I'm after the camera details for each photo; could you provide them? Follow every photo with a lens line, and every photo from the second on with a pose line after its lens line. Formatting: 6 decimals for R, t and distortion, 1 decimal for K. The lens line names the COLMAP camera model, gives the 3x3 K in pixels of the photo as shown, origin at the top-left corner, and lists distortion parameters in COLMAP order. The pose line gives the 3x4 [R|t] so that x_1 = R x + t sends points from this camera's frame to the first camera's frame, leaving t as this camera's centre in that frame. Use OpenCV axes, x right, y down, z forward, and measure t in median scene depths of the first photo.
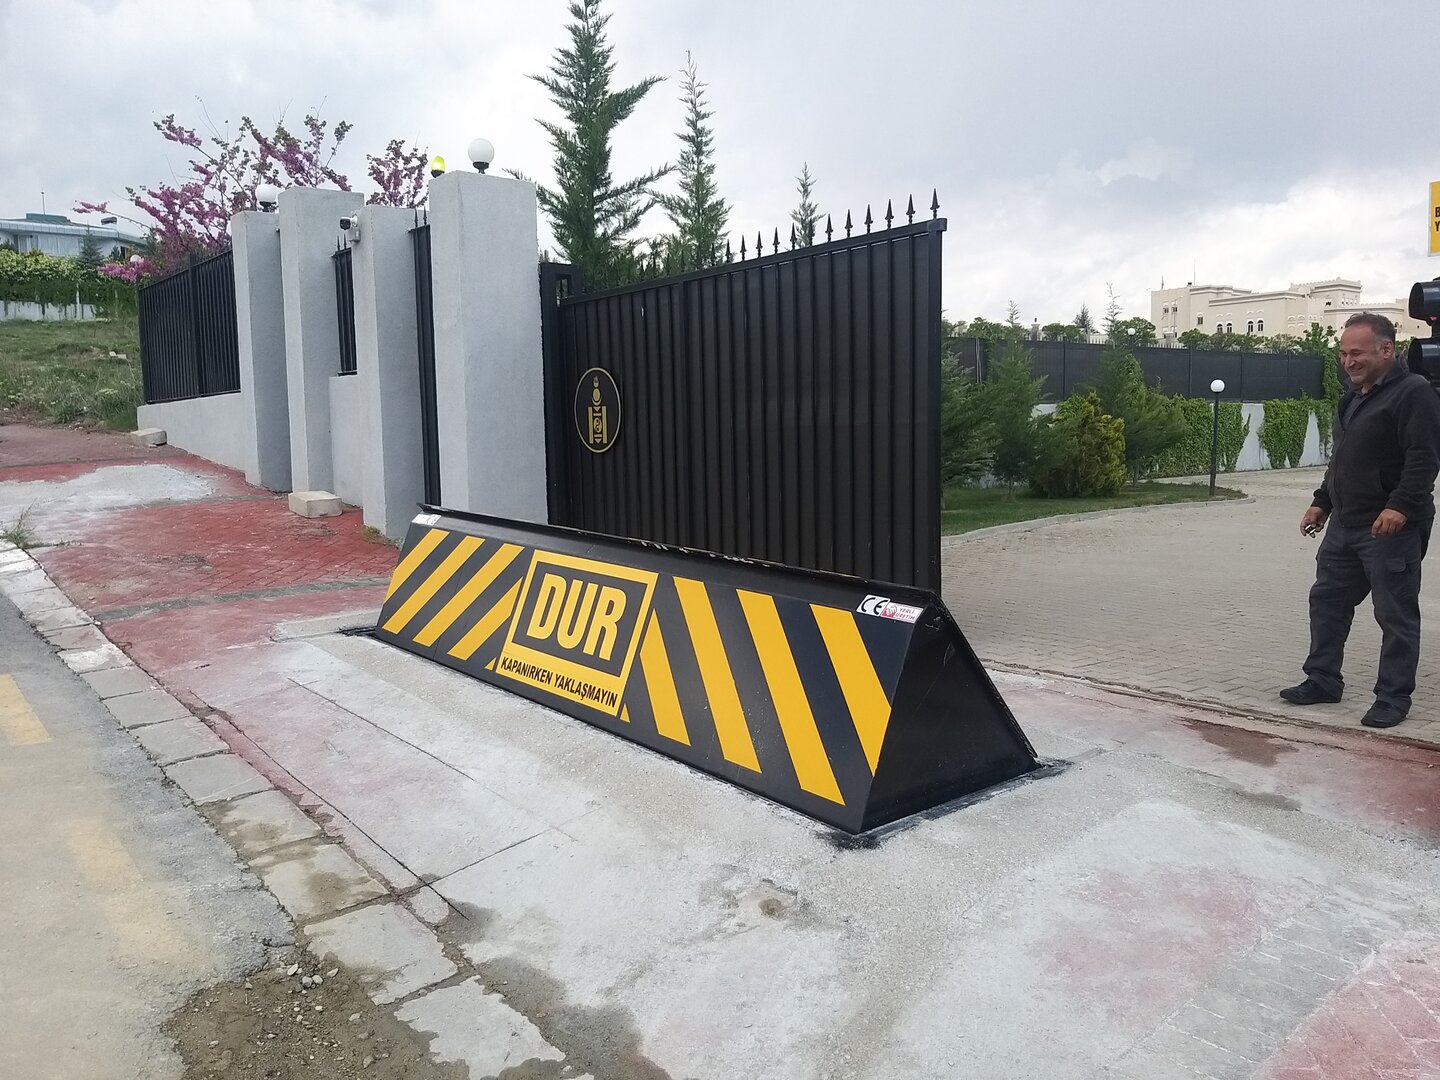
lens RADIAL K [[1148.2, 0, 720.0], [0, 1148.2, 540.0], [0, 0, 1]] dist [-0.007388, 0.000639]
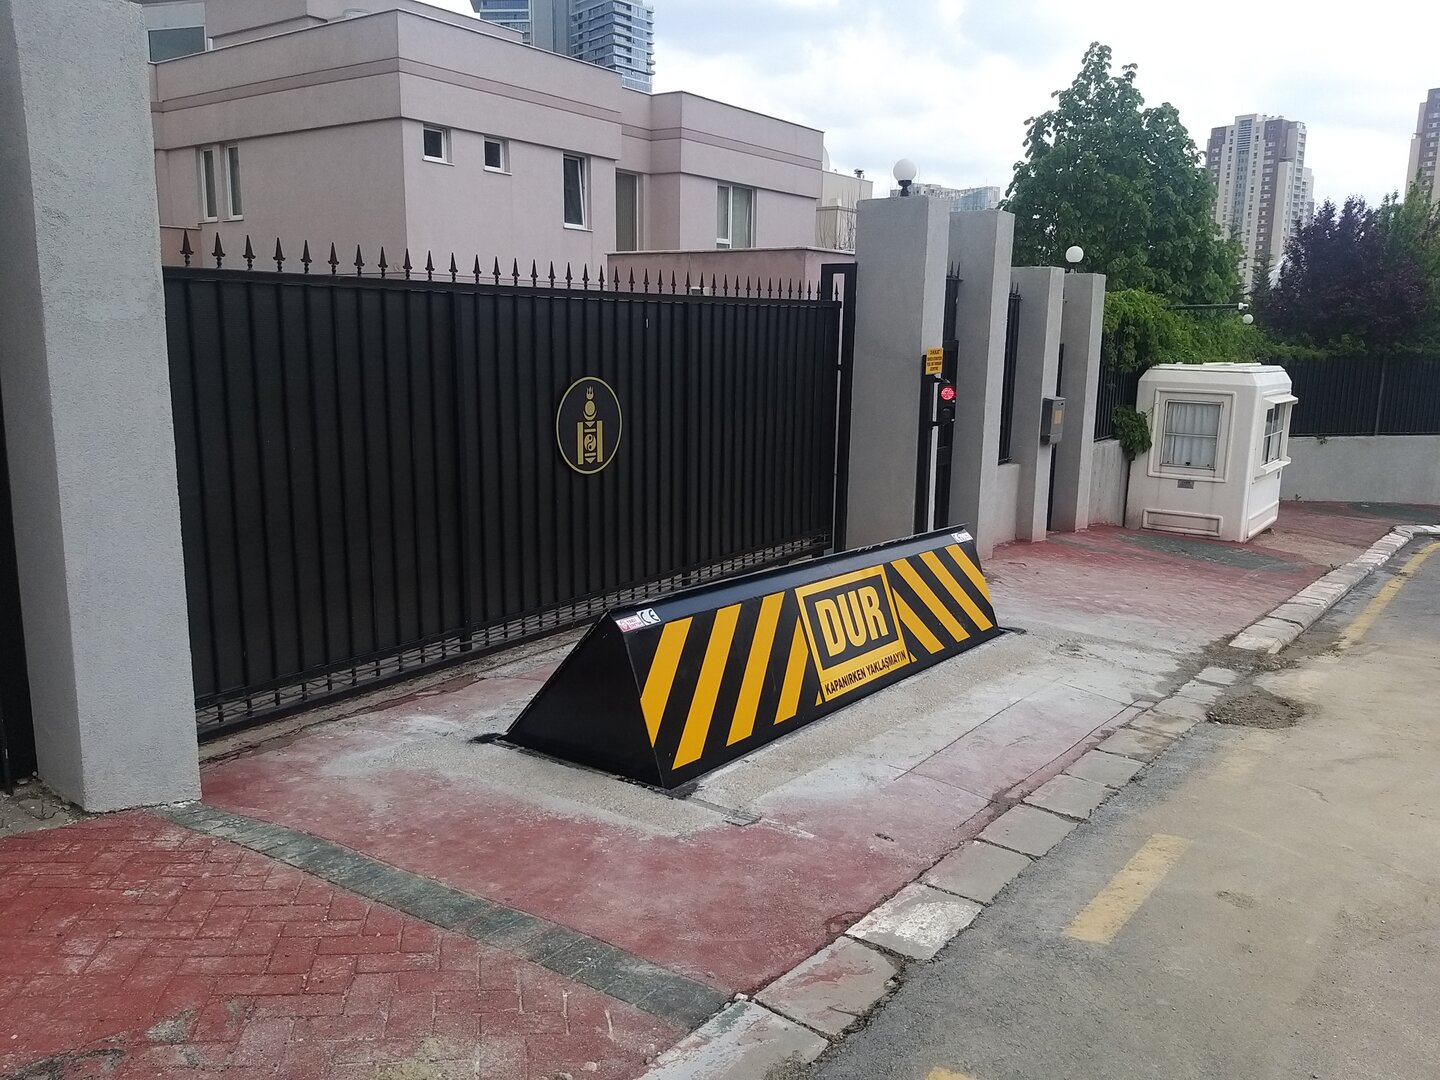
lens RADIAL K [[1148.2, 0, 720.0], [0, 1148.2, 540.0], [0, 0, 1]] dist [-0.007388, 0.000639]
pose [[-0.274775, -0.156324, 0.948716, -0.988045], [0.084952, 0.978889, 0.185900, -0.208186], [-0.957748, 0.131676, -0.255695, 1.128132]]
